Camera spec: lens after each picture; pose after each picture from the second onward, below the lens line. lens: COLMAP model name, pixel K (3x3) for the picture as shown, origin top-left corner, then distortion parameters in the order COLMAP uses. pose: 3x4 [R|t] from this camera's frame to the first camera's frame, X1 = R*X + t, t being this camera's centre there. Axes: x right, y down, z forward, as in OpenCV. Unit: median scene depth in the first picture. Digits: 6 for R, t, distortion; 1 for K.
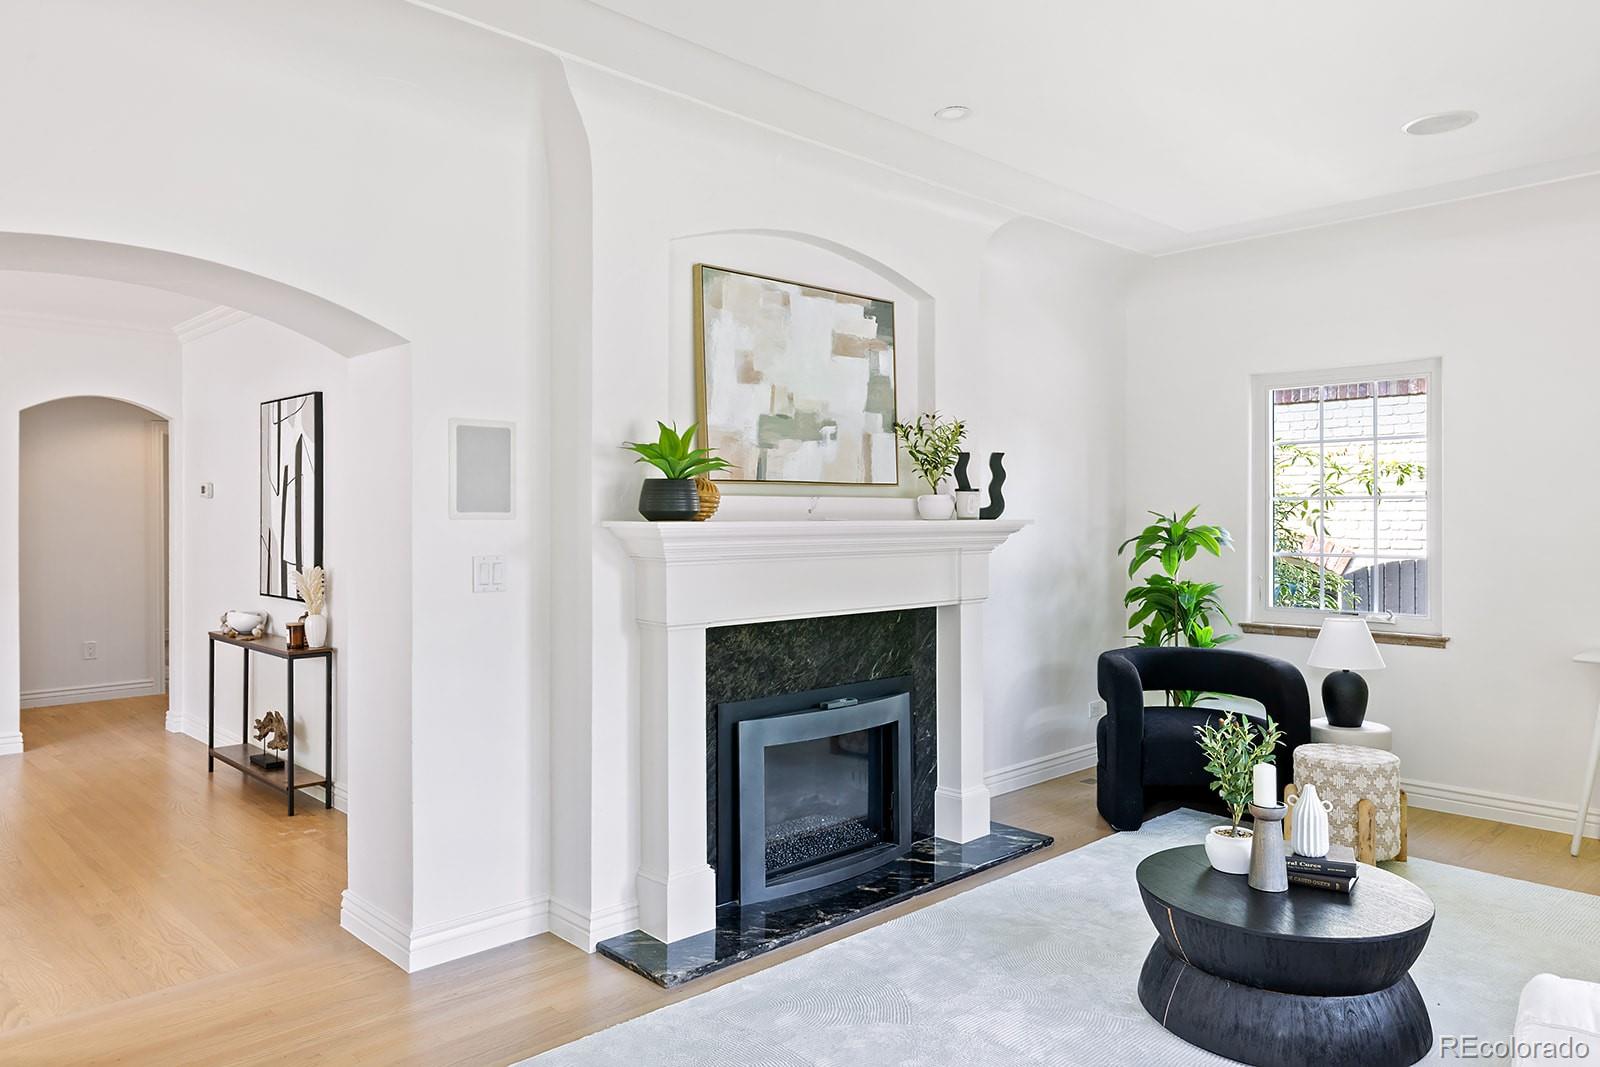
lens RADIAL K [[1059.1, 0, 806.7], [0, 1059.1, 529.2], [0, 0, 1]] dist [0.000167, -0.002624]
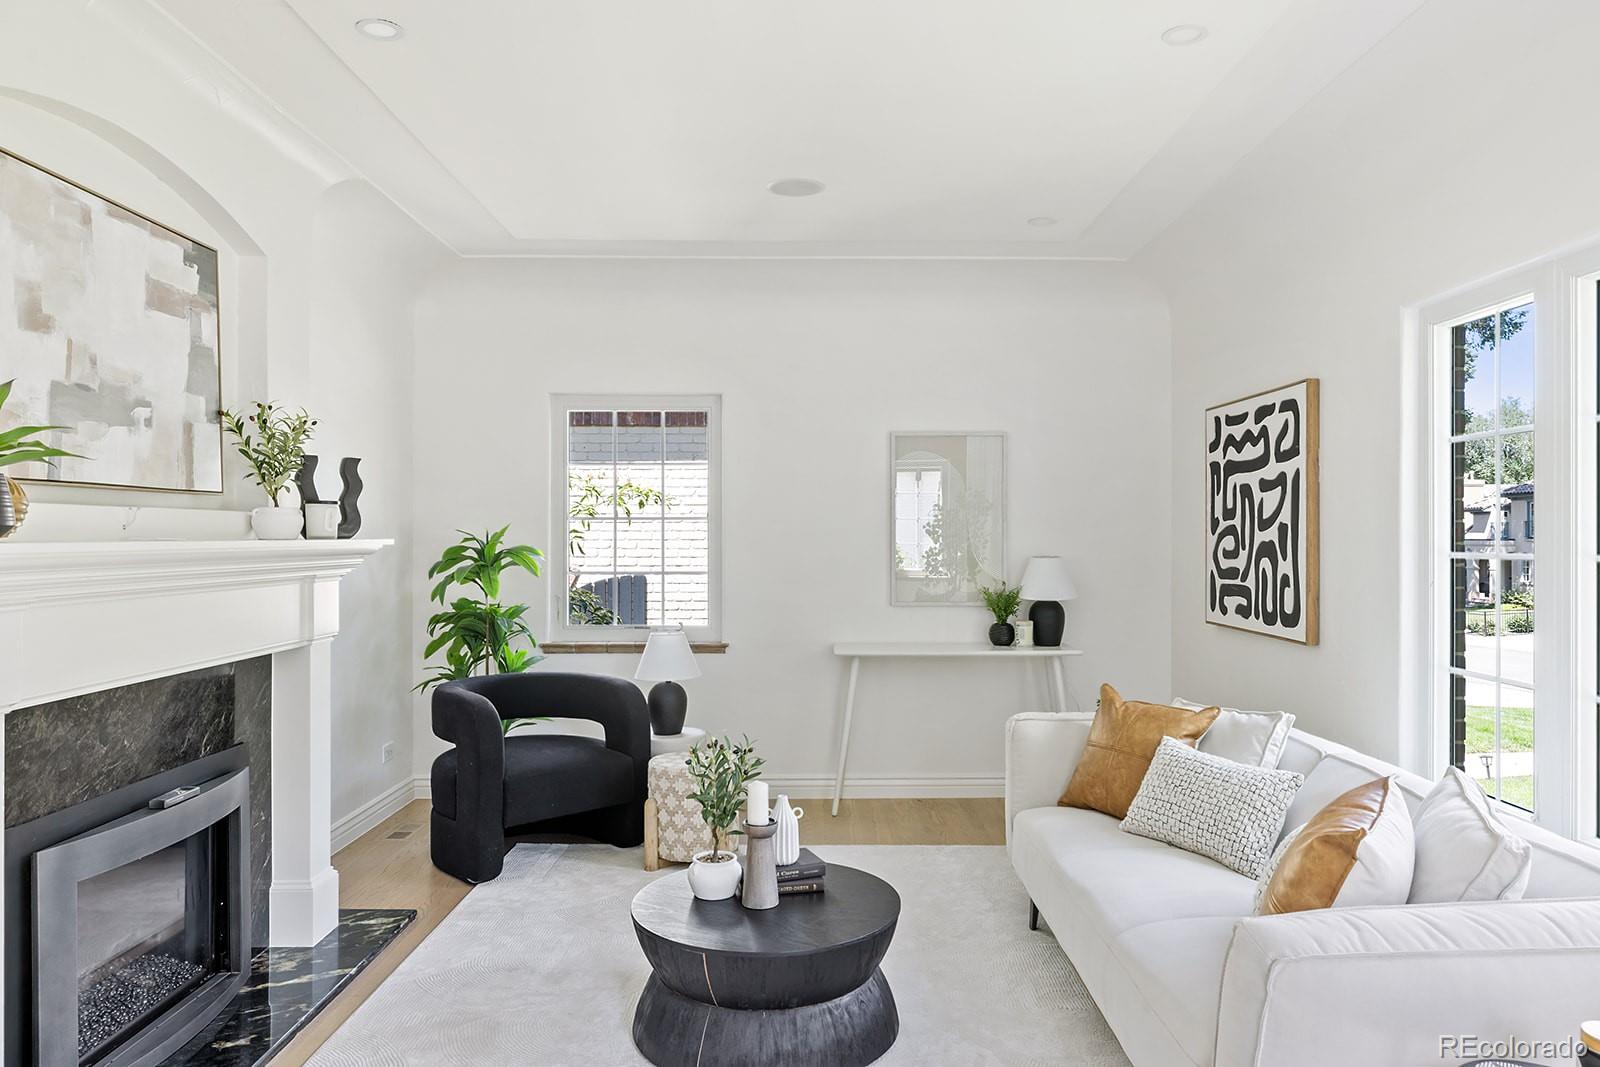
lens RADIAL K [[1059.1, 0, 815.9], [0, 1059.1, 535.7], [0, 0, 1]] dist [0.000167, -0.002624]
pose [[0.688832, 0.001883, 0.724919, -0.173152], [0.007325, 0.999928, -0.009557, -0.001304], [-0.724884, 0.011893, 0.688768, 0.177830]]
